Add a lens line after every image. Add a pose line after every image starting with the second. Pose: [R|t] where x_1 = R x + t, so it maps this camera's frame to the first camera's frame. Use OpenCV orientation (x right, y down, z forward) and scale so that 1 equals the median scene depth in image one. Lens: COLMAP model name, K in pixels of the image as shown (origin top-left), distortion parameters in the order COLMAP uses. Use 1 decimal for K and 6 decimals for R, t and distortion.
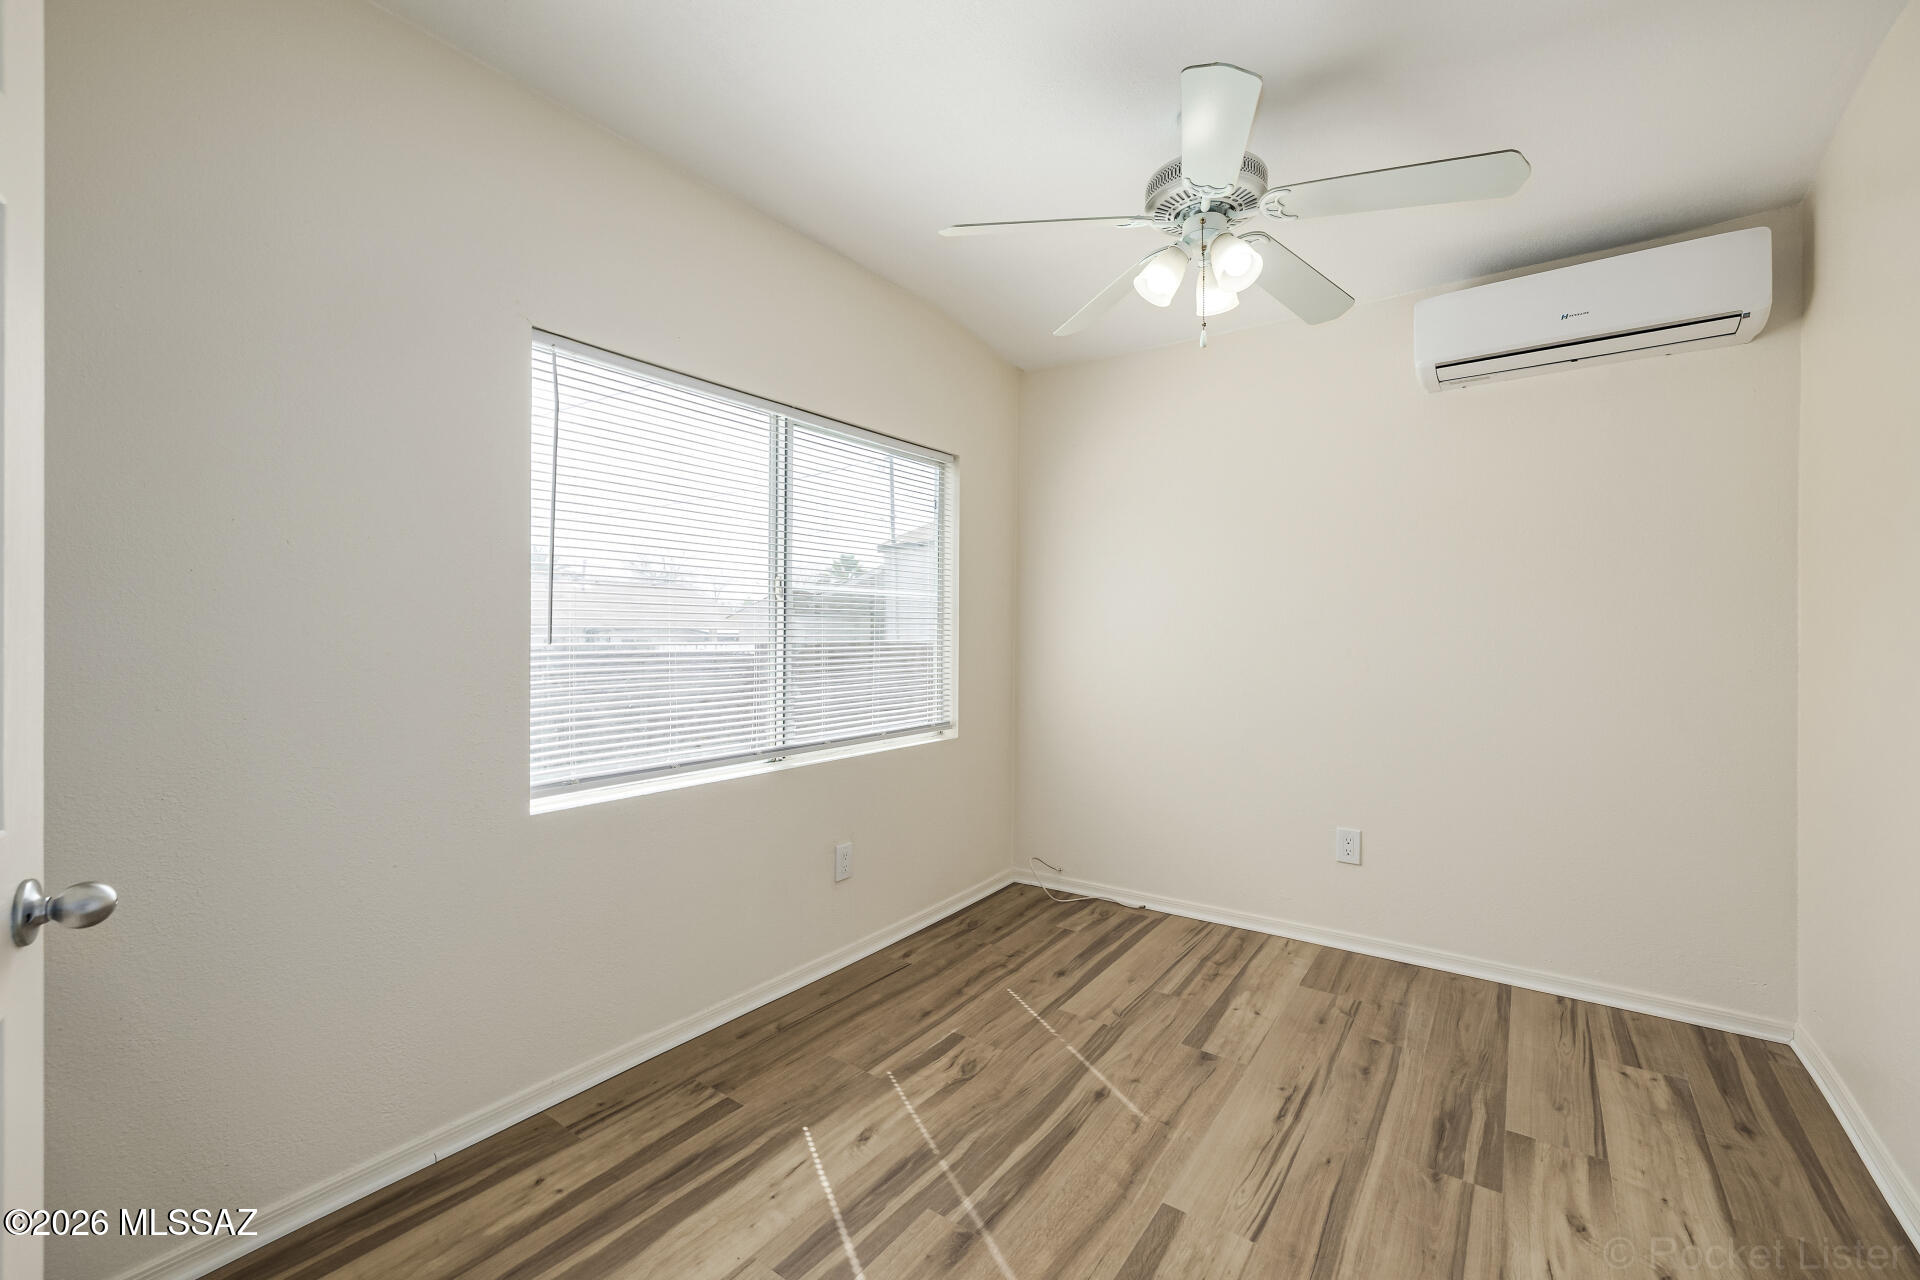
lens RADIAL K [[808.5, 0, 943.3], [0, 808.5, 633.2], [0, 0, 1]] dist [-0.002697, -0.000372]
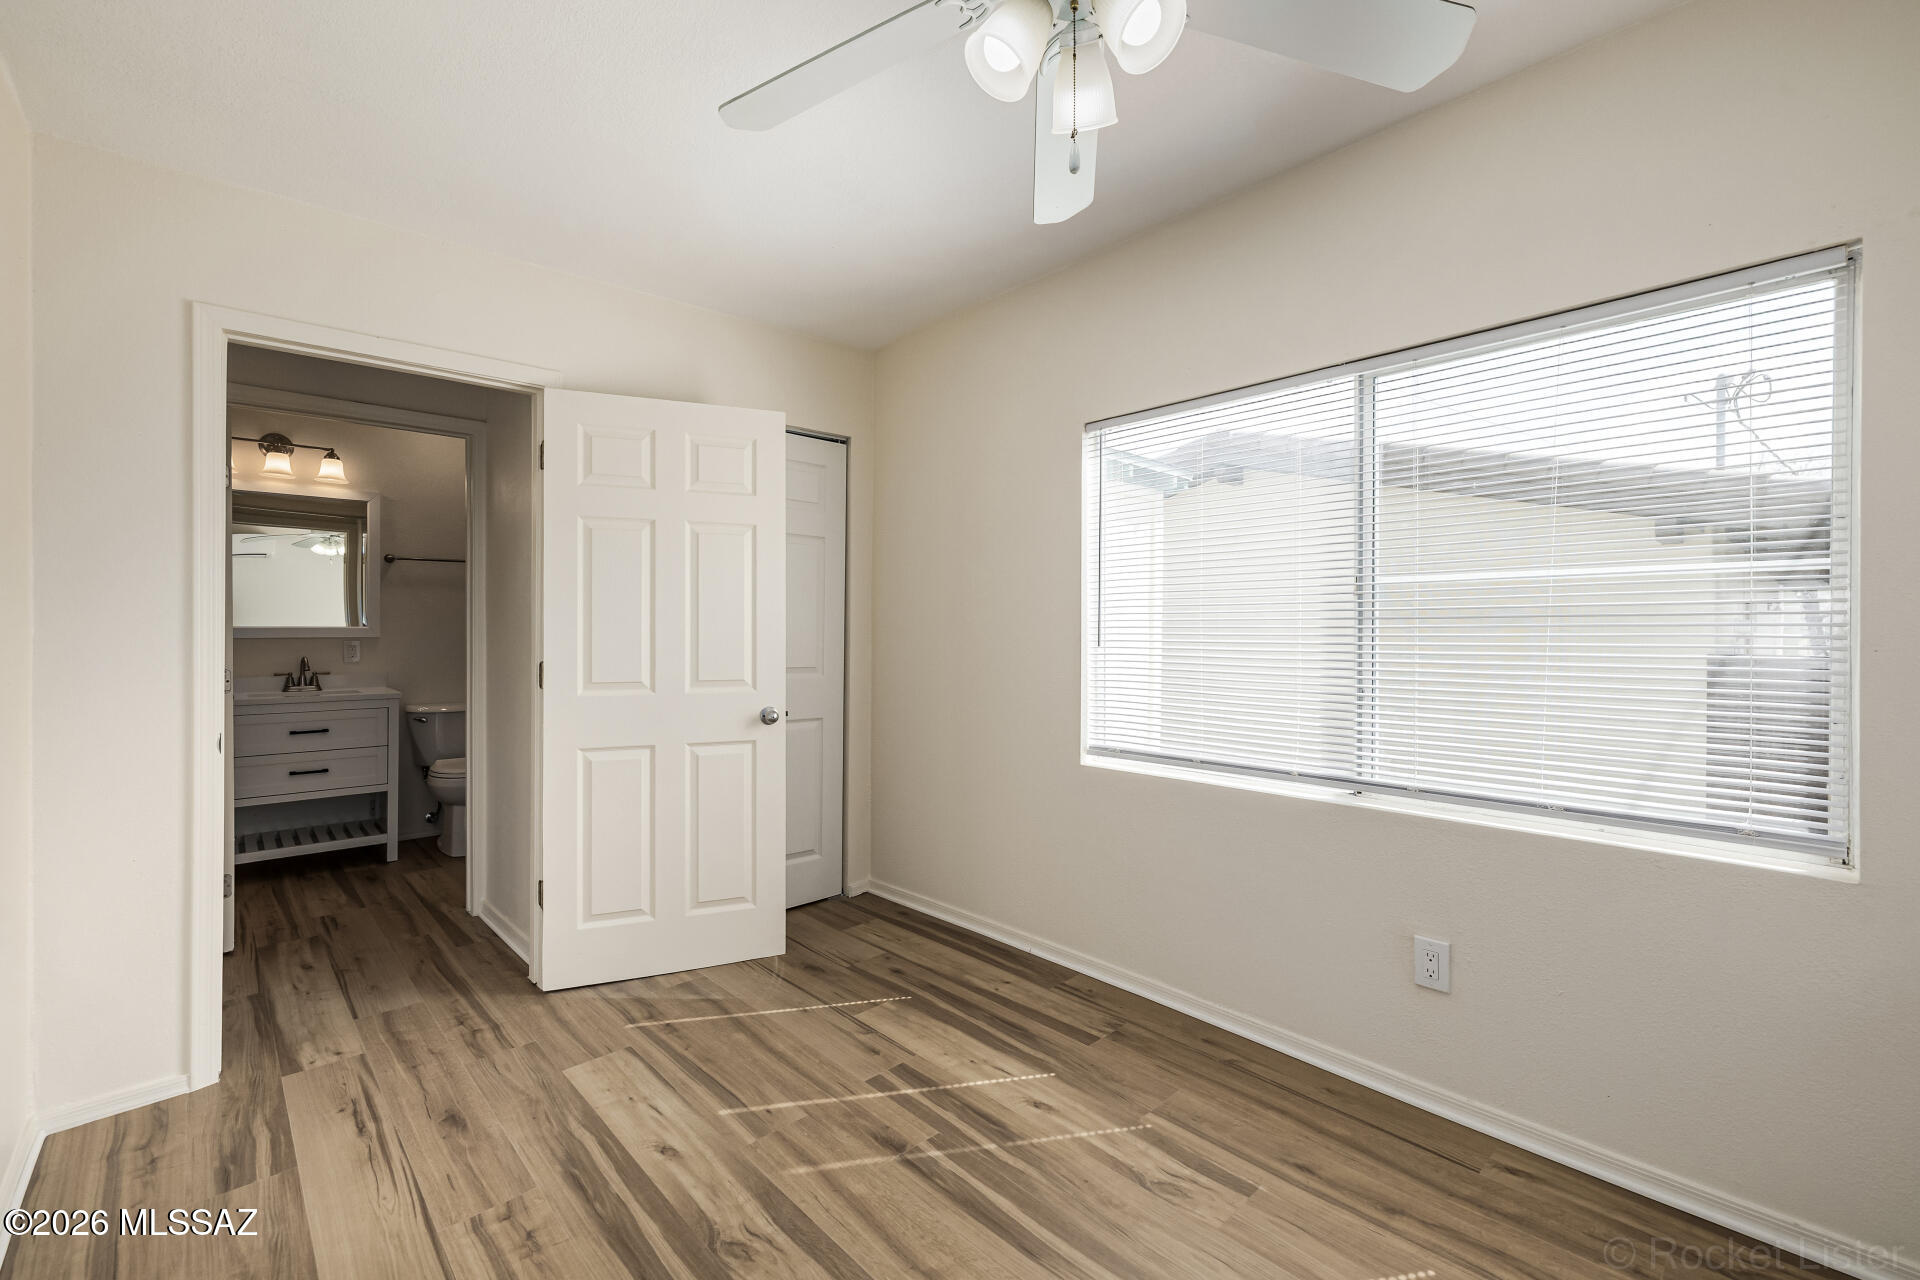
lens RADIAL K [[808.5, 0, 943.3], [0, 808.5, 633.2], [0, 0, 1]] dist [-0.002697, -0.000372]
pose [[-0.198754, 0.006299, -0.980029, 0.928588], [-0.000292, 0.999979, 0.006486, -0.017512], [0.980049, 0.001576, -0.198747, 1.021261]]
